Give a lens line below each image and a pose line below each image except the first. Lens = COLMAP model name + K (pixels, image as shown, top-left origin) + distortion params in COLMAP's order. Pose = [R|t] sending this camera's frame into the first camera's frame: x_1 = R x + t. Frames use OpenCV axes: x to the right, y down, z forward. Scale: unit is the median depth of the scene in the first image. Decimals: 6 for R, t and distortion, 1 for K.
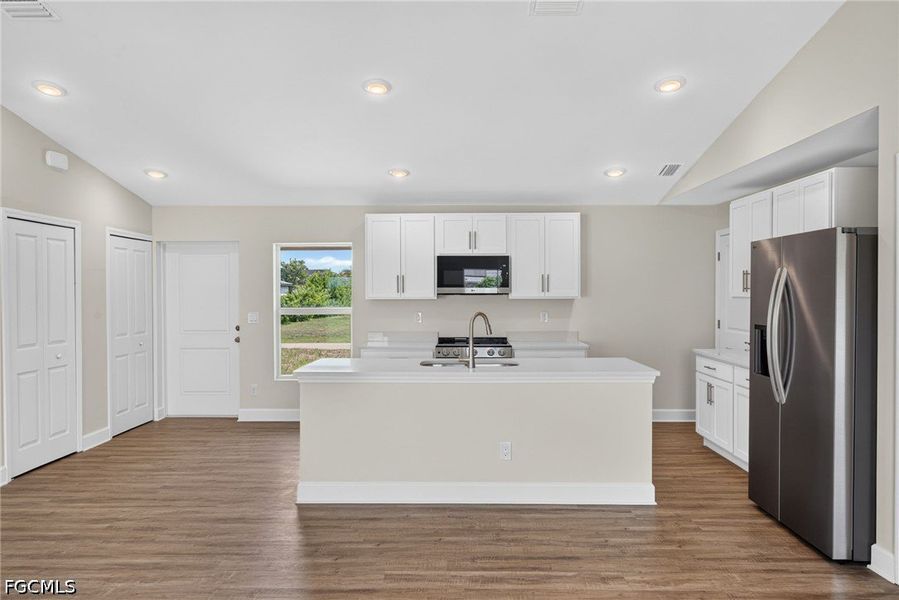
lens RADIAL K [[584.0, 0, 452.3], [0, 584.0, 297.0], [0, 0, 1]] dist [-0.002858, -0.001828]
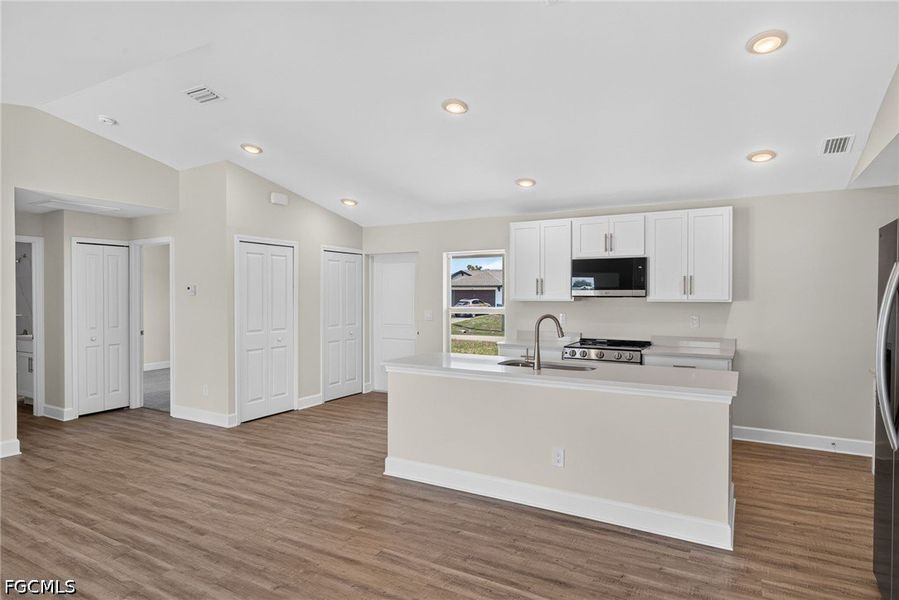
lens RADIAL K [[512.2, 0, 452.1], [0, 512.2, 295.8], [0, 0, 1]] dist [-0.001333, -0.002657]
pose [[0.874906, 0.005168, -0.484265, 0.284404], [-0.007670, 0.999966, -0.003187, -0.001953], [0.484232, 0.006503, 0.874916, 0.133531]]
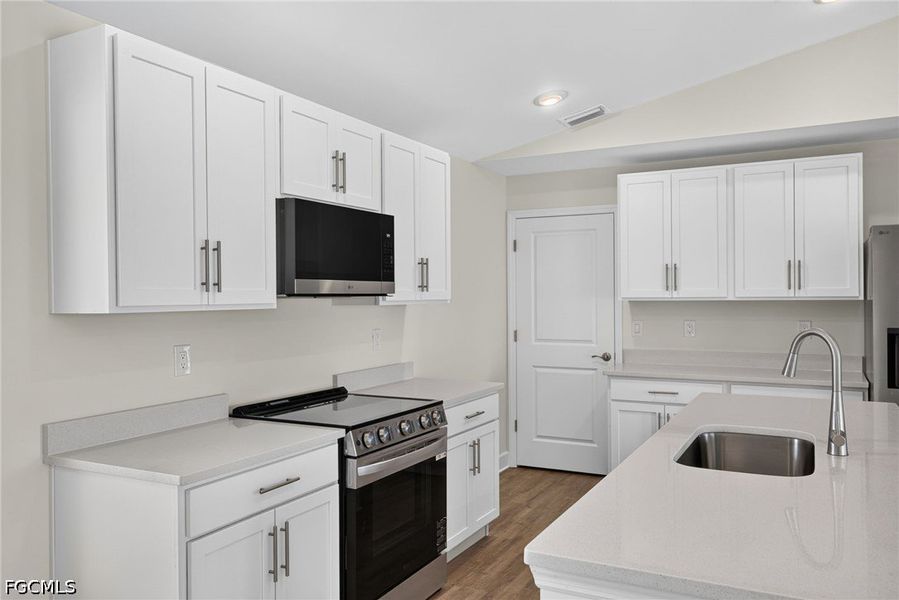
lens RADIAL K [[686.1, 0, 452.4], [0, 686.1, 296.1], [0, 0, 1]] dist [0.005187, 0.011785]
pose [[0.463611, -0.000850, 0.886038, -0.481637], [0.010881, 0.999930, -0.004734, -0.001475], [-0.885972, 0.011835, 0.463588, 0.869615]]
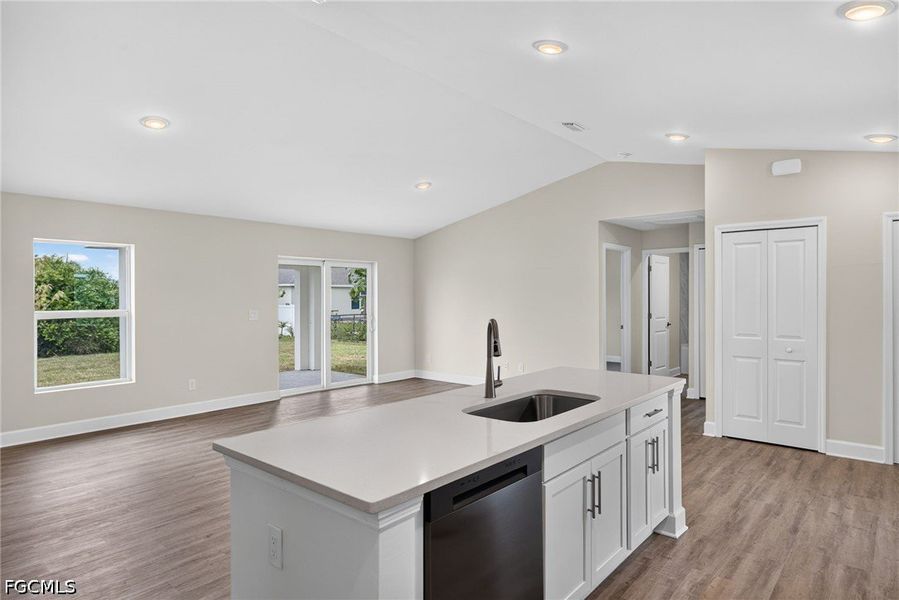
lens RADIAL K [[512.2, 0, 449.0], [0, 512.2, 297.2], [0, 0, 1]] dist [-0.001333, -0.002657]
pose [[-0.645733, 0.007195, -0.763529, 0.451355], [0.001173, 0.999964, 0.008431, -0.004244], [0.763562, 0.004548, -0.645718, 1.163349]]
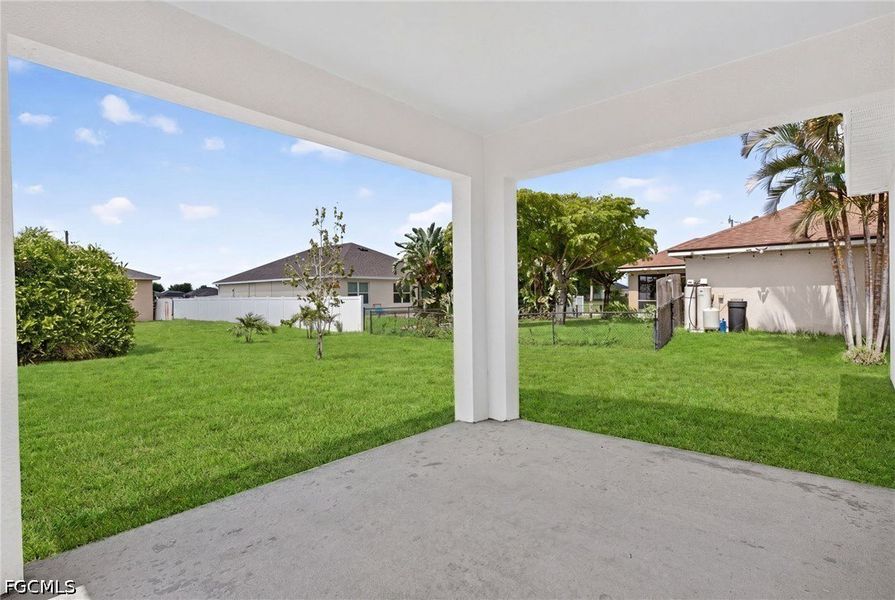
lens RADIAL K [[449.7, 0, 452.7], [0, 449.7, 294.5], [0, 0, 1]] dist [0.001054, -0.000247]
pose [[-0.647067, 0.009832, -0.762370, -0.199465], [0.007998, 0.999949, 0.006107, 0.096250], [0.762392, -0.002146, -0.647112, -0.285783]]
